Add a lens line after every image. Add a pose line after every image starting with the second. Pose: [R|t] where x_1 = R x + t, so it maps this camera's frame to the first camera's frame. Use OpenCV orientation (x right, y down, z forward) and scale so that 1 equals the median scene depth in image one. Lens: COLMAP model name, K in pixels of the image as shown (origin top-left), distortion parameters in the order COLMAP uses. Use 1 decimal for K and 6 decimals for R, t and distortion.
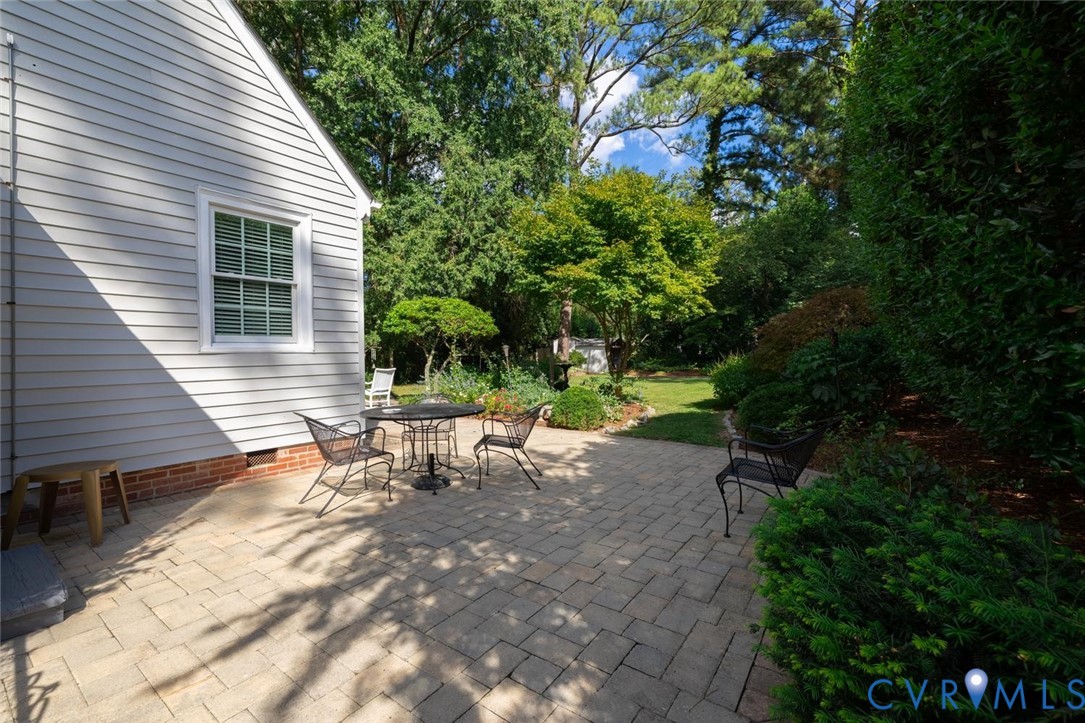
lens RADIAL K [[448.4, 0, 534.8], [0, 448.4, 353.2], [0, 0, 1]] dist [-0.000569, -0.000040]
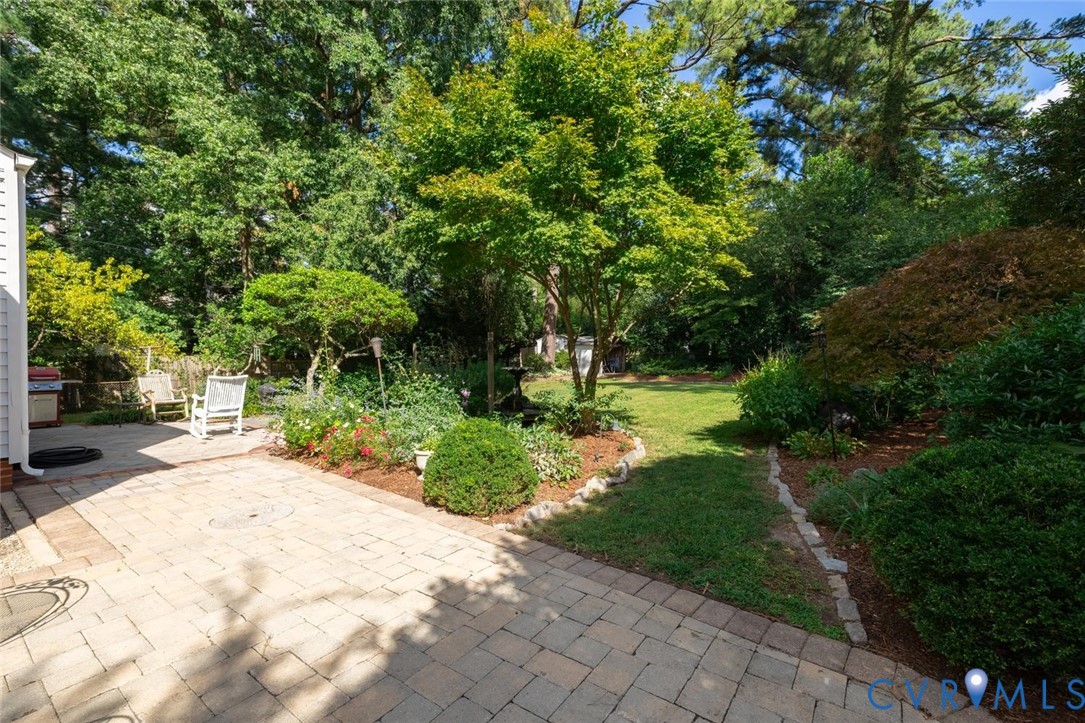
lens RADIAL K [[454.3, 0, 540.3], [0, 454.3, 355.7], [0, 0, 1]] dist [0.001187, 0.000216]
pose [[0.999996, 0.002317, 0.001552, 0.069942], [-0.002323, 0.999989, 0.004007, 0.001075], [-0.001543, -0.004011, 0.999991, 0.217478]]
